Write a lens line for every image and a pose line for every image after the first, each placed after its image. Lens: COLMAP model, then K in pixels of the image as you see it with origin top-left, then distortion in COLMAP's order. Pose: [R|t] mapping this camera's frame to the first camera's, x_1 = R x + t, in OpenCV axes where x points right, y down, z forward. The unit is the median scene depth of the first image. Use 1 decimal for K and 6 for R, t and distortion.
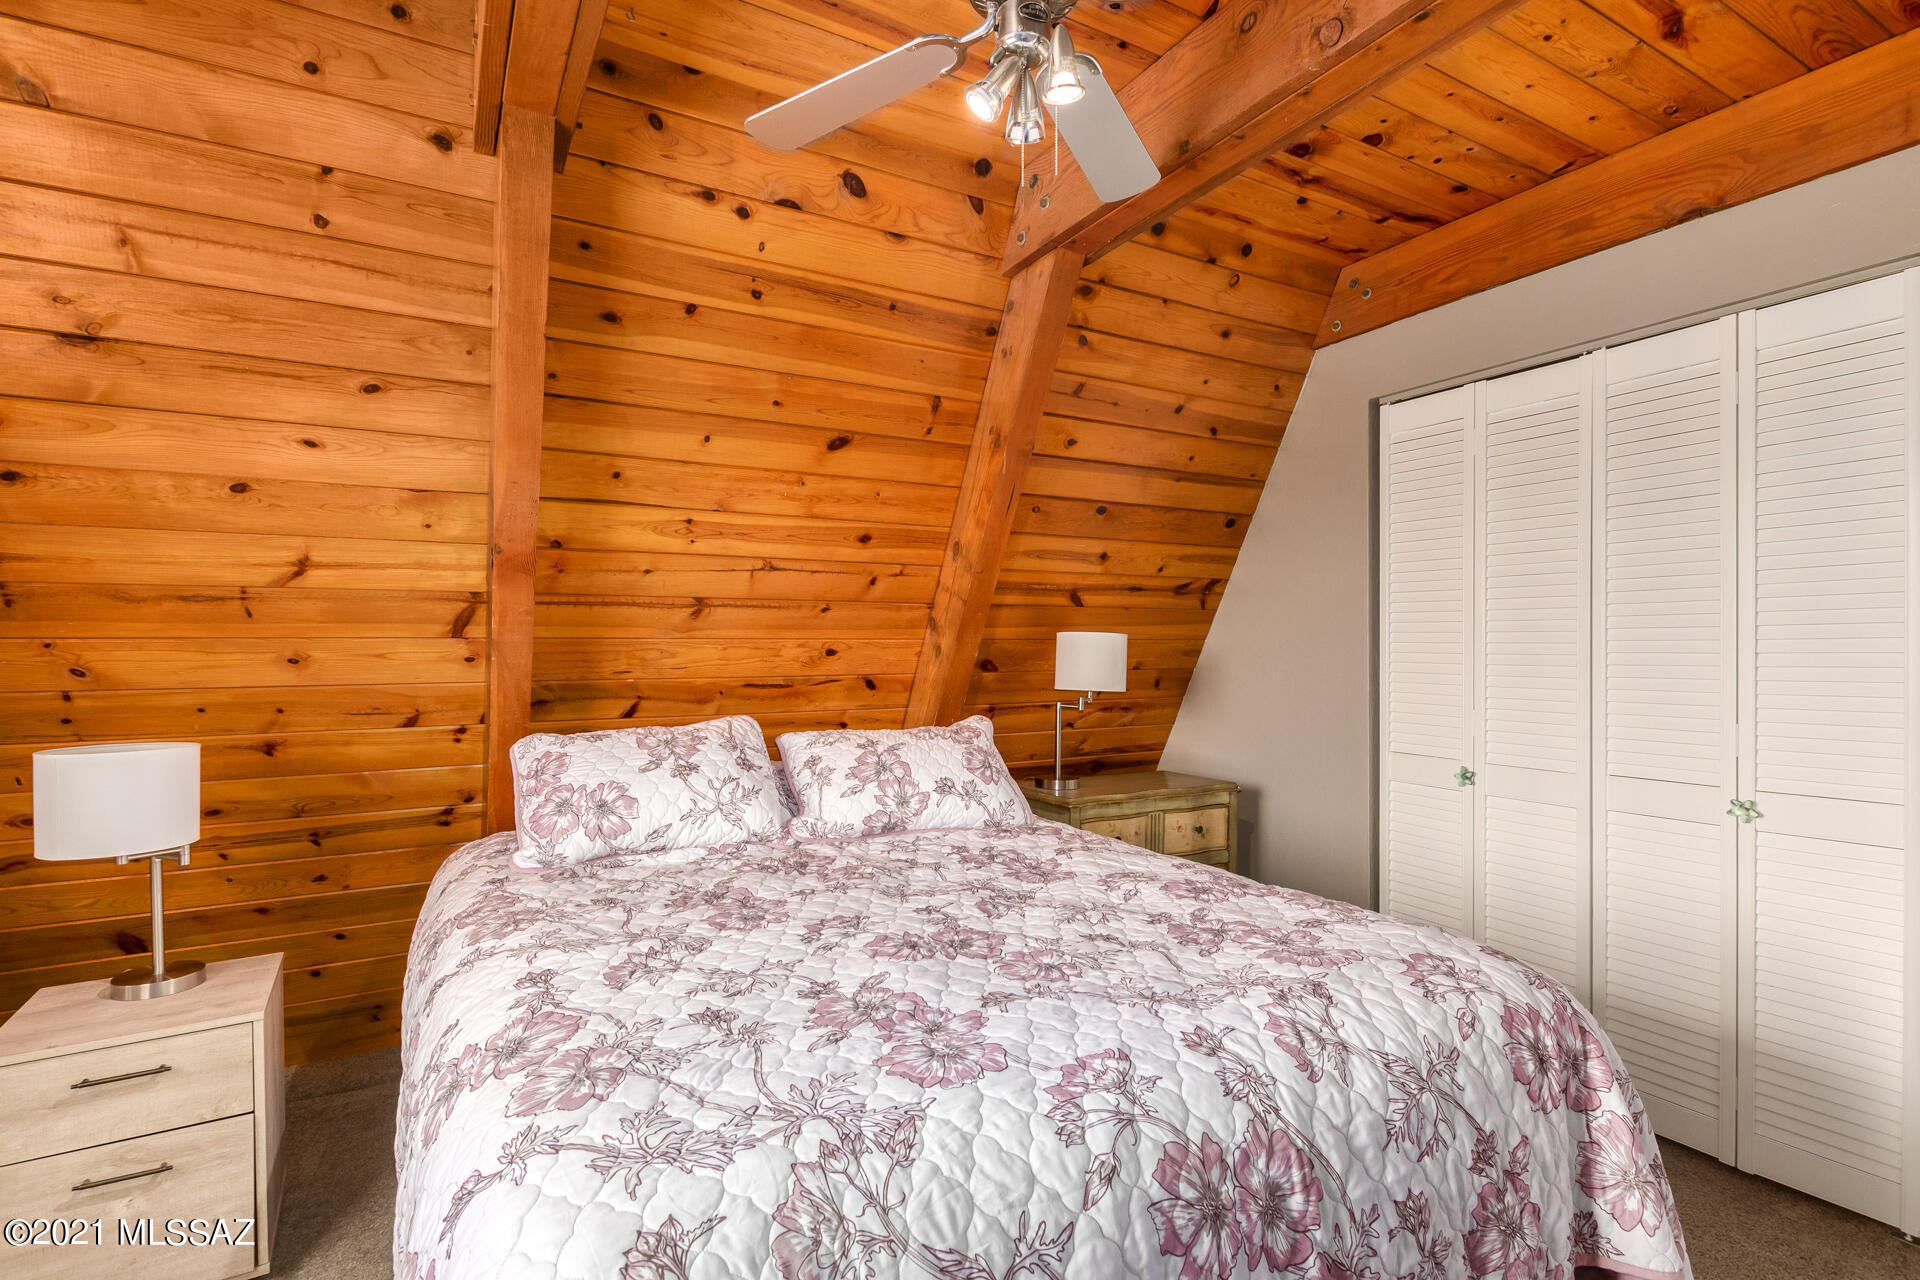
lens RADIAL K [[883.3, 0, 956.5], [0, 883.3, 647.4], [0, 0, 1]] dist [0.006212, -0.004301]
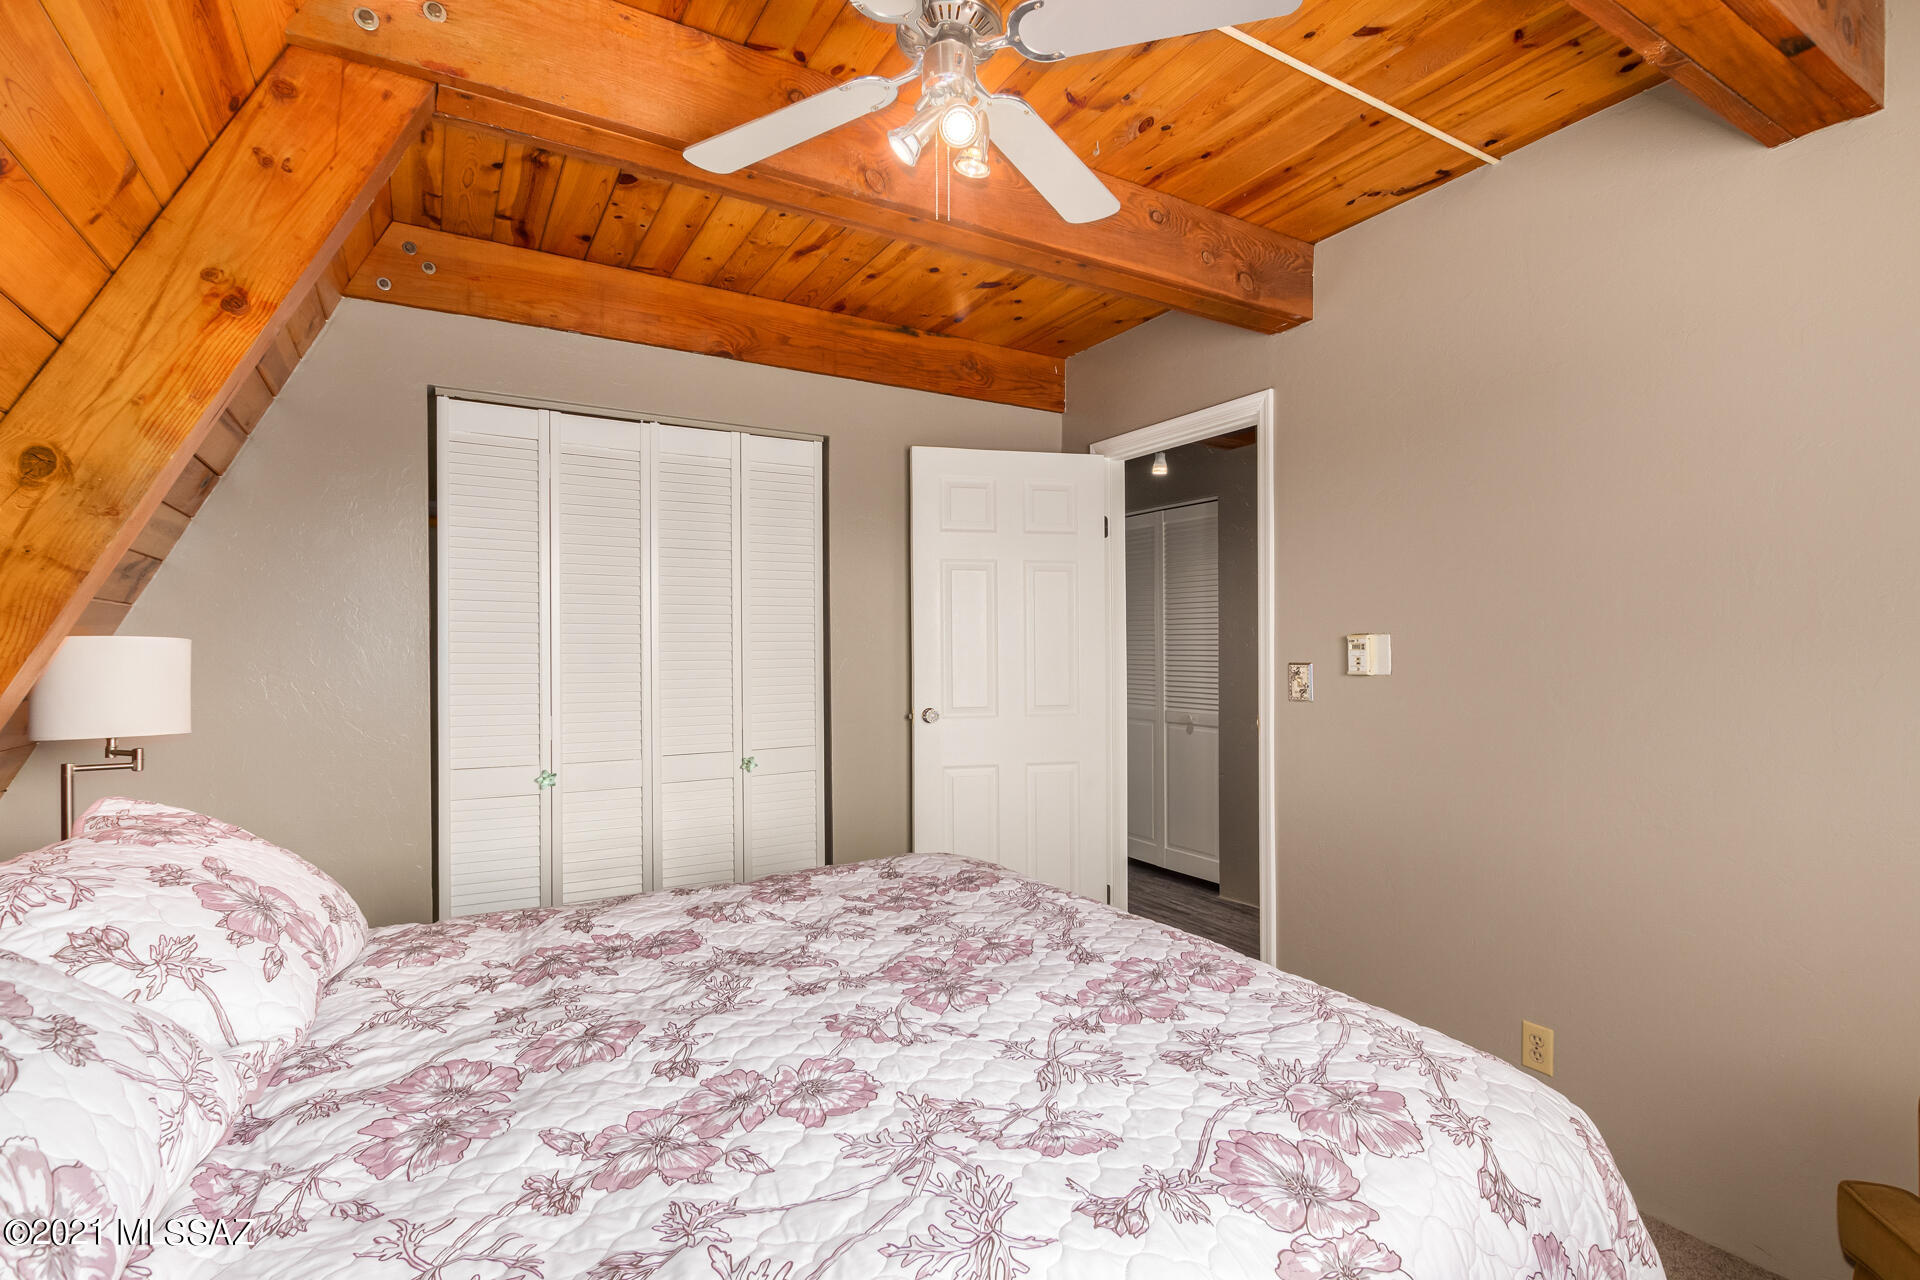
lens RADIAL K [[883.3, 0, 969.2], [0, 883.3, 647.5], [0, 0, 1]] dist [0.006212, -0.004301]
pose [[-0.004760, 0.003385, 0.999983, -0.857985], [0.002587, 0.999991, -0.003373, -0.012049], [-0.999985, 0.002571, -0.004769, 0.870069]]
